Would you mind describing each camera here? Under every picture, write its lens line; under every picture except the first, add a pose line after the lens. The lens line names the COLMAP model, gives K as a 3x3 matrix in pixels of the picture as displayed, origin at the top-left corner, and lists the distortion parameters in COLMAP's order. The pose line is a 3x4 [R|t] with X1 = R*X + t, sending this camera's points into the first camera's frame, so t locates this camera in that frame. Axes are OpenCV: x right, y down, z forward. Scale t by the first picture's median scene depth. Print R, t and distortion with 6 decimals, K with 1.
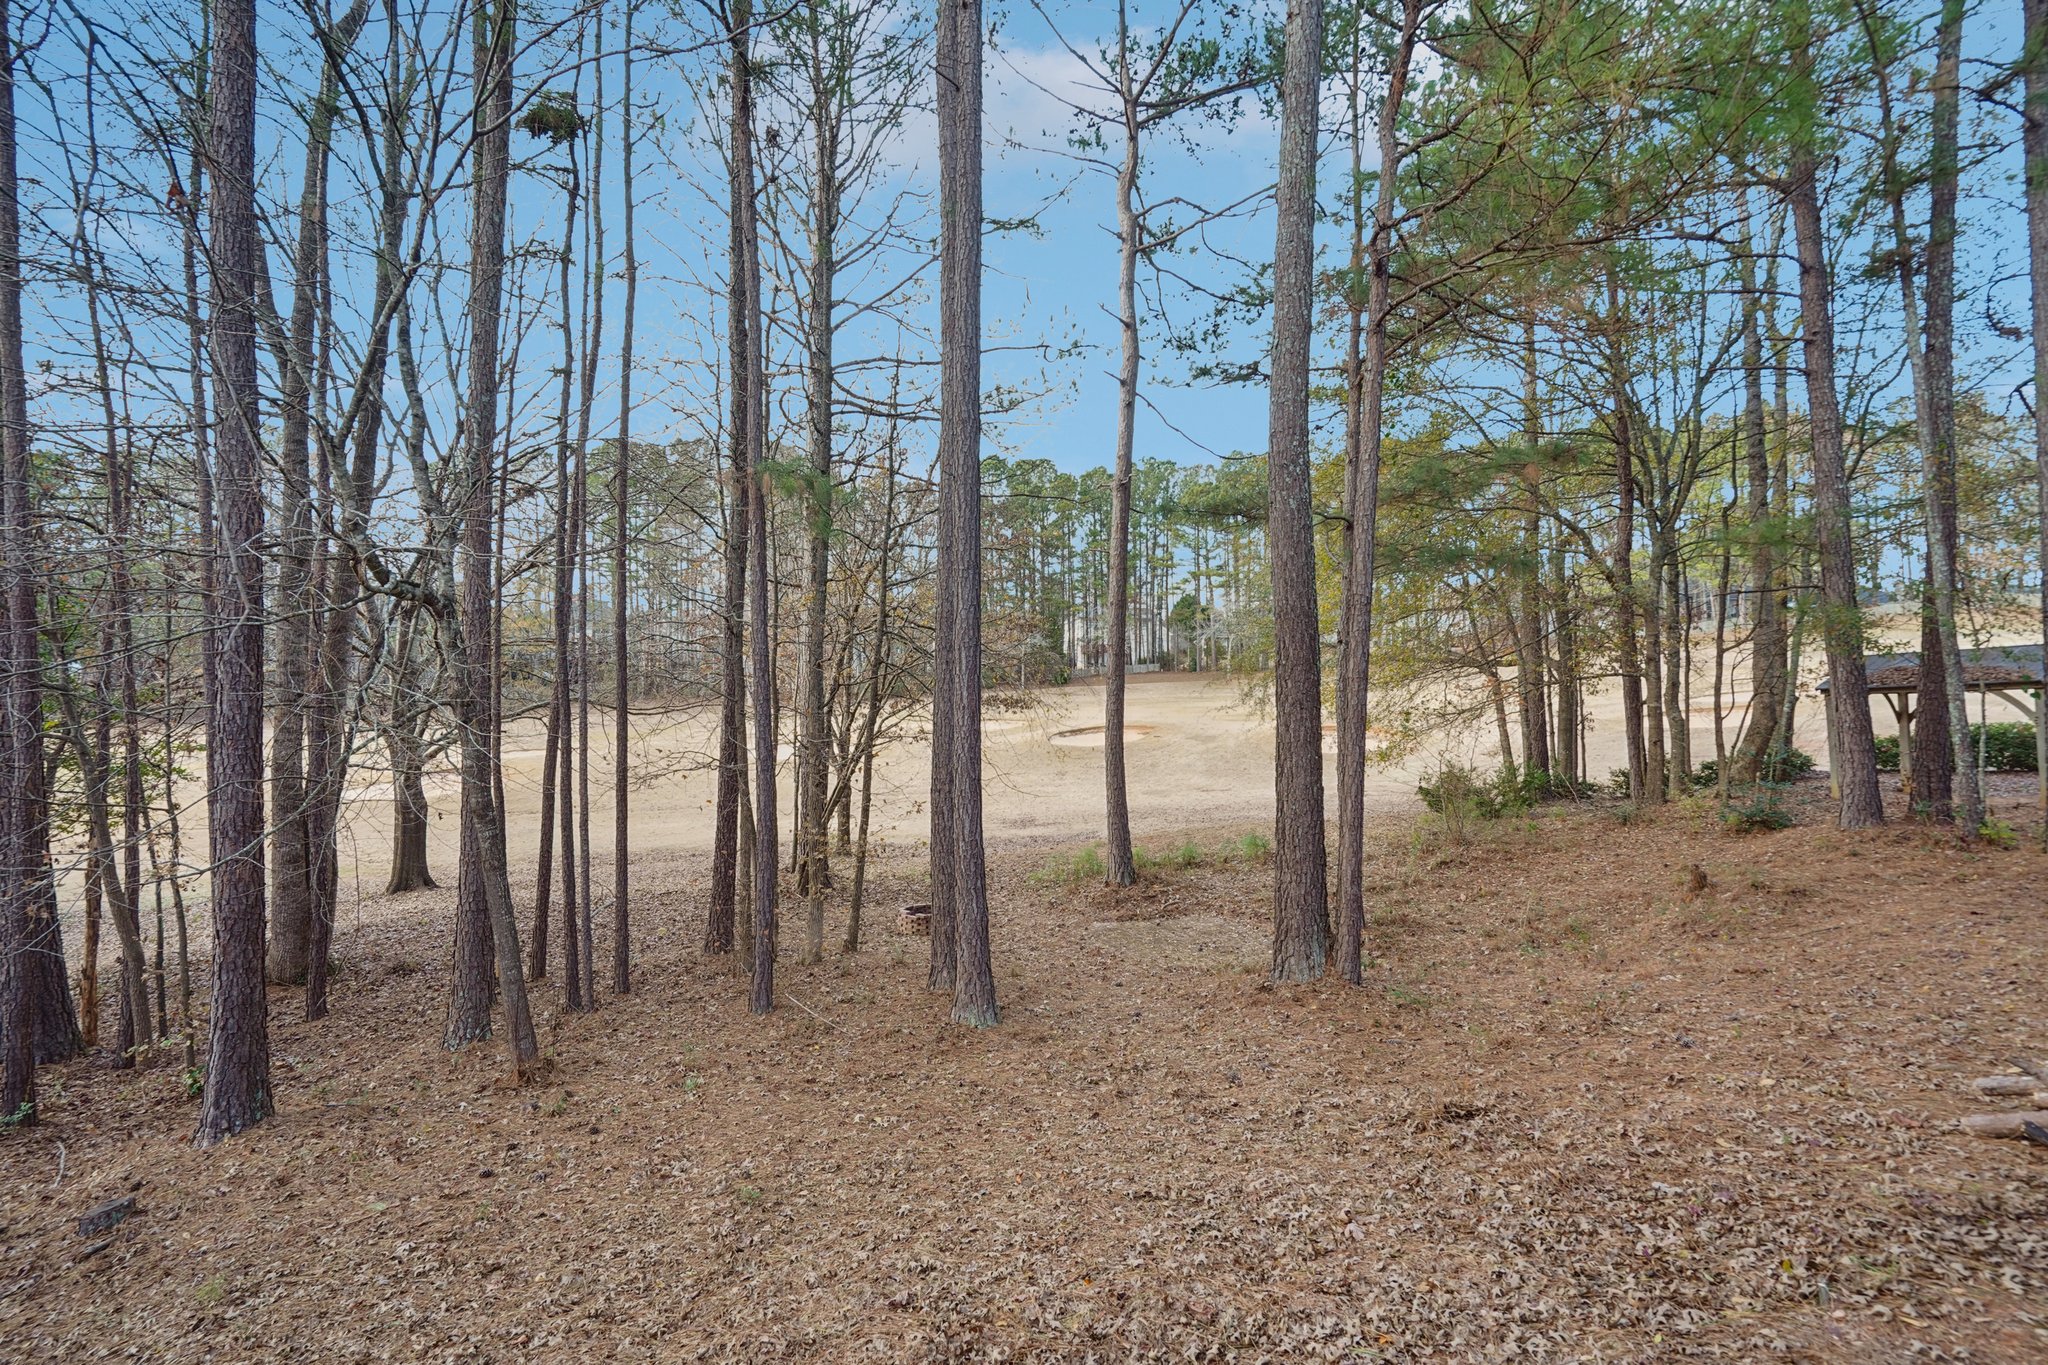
lens RADIAL K [[963.8, 0, 1025.3], [0, 963.8, 702.6], [0, 0, 1]] dist [-0.001405, 0.000117]
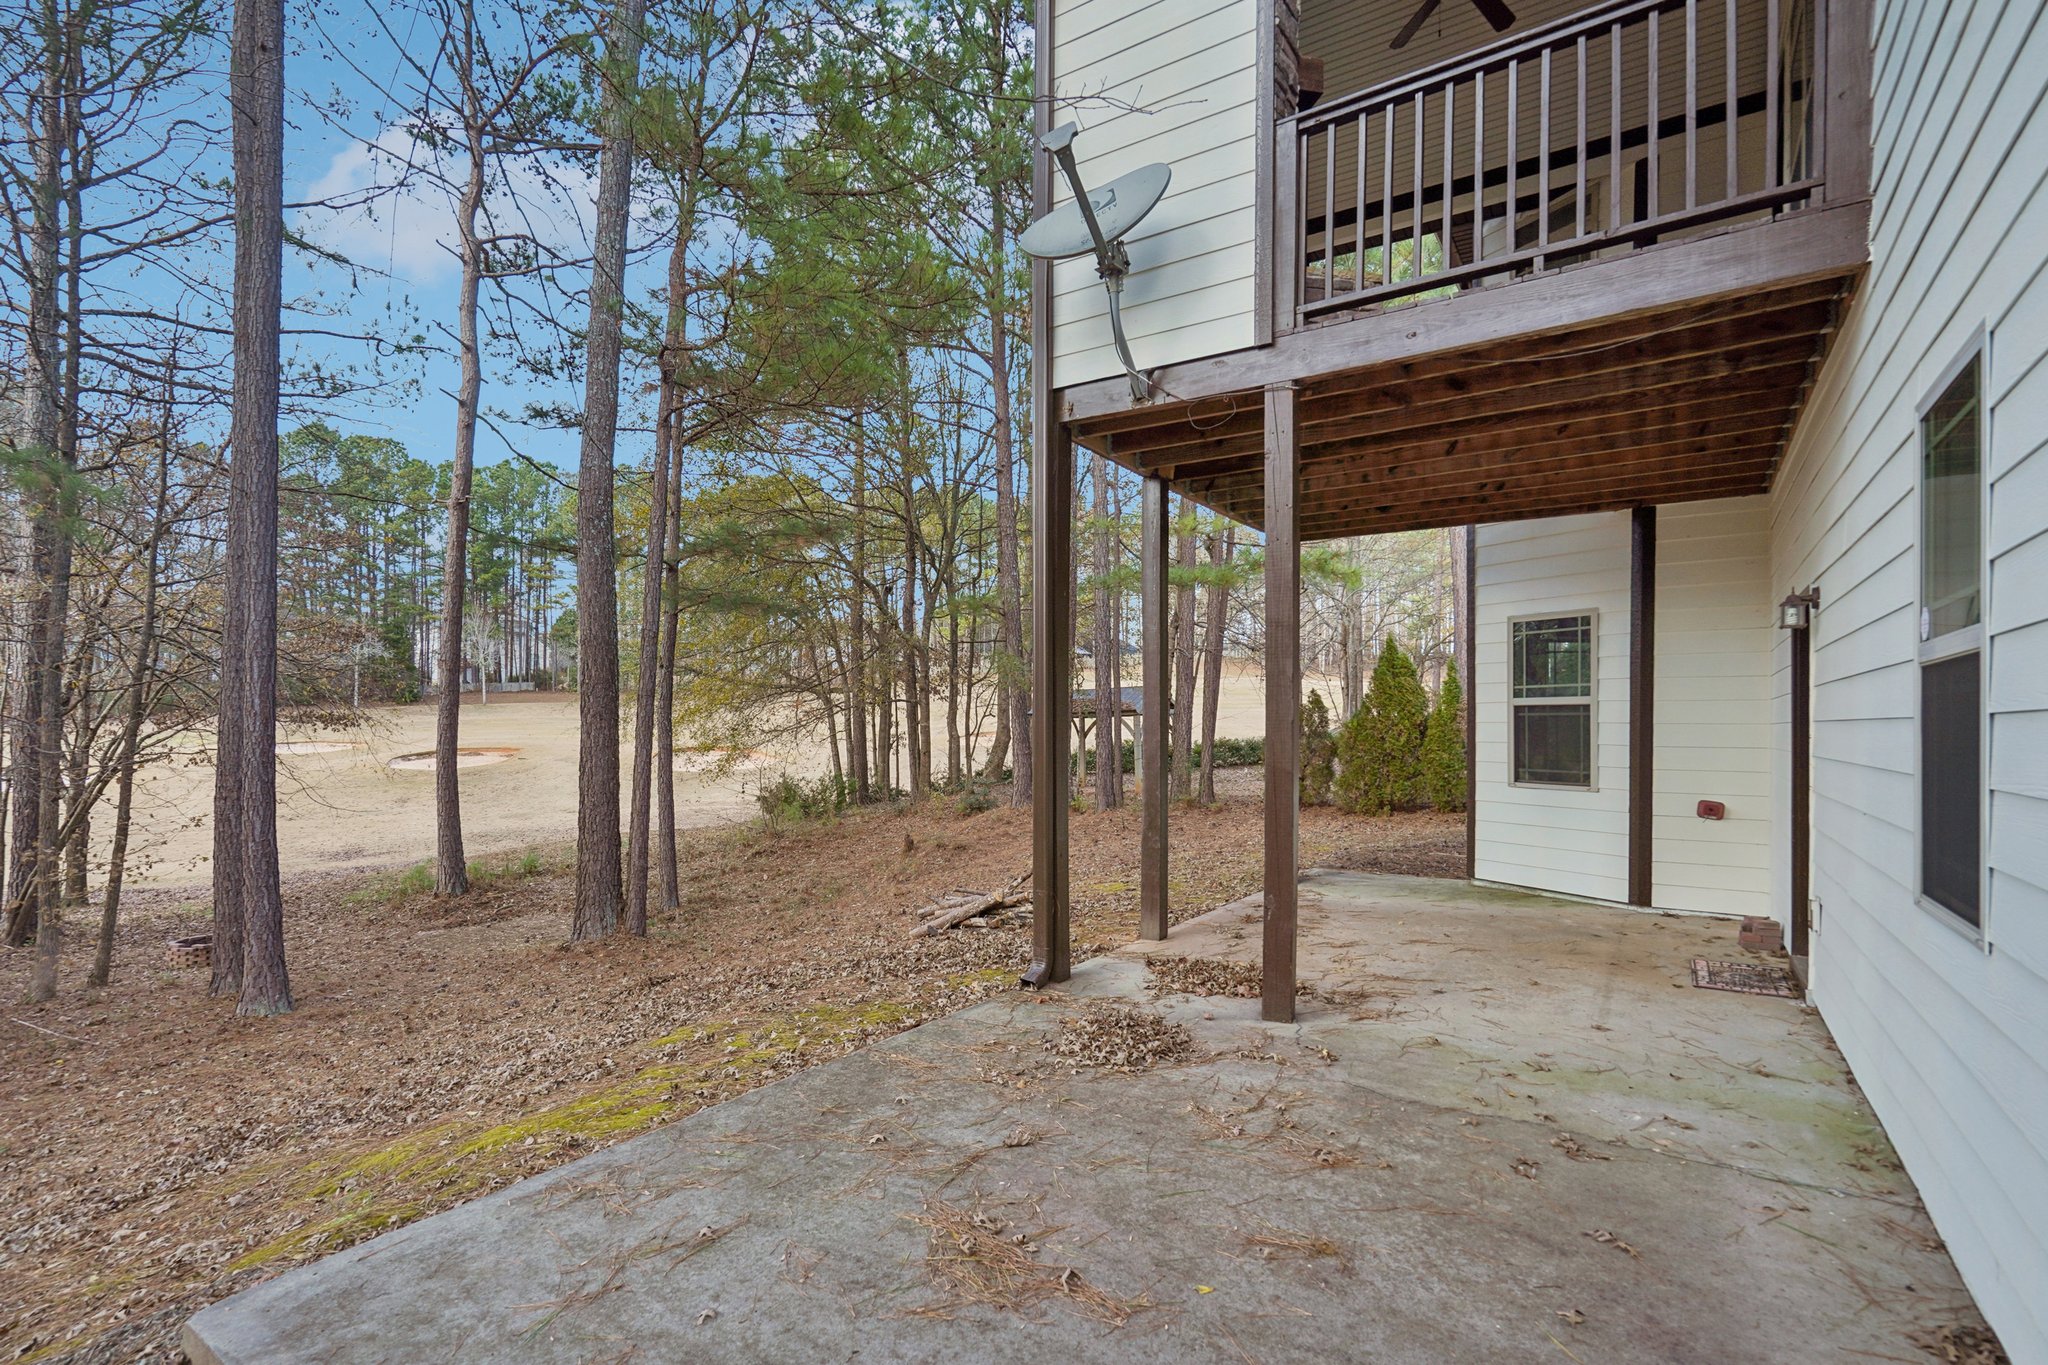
lens RADIAL K [[988.6, 0, 1017.9], [0, 988.6, 722.8], [0, 0, 1]] dist [-0.002756, 0.001194]
pose [[0.834699, 0.009886, 0.550617, 0.019918], [-0.006877, 0.999948, -0.007528, 0.009049], [-0.550663, 0.002497, 0.834724, -0.187928]]
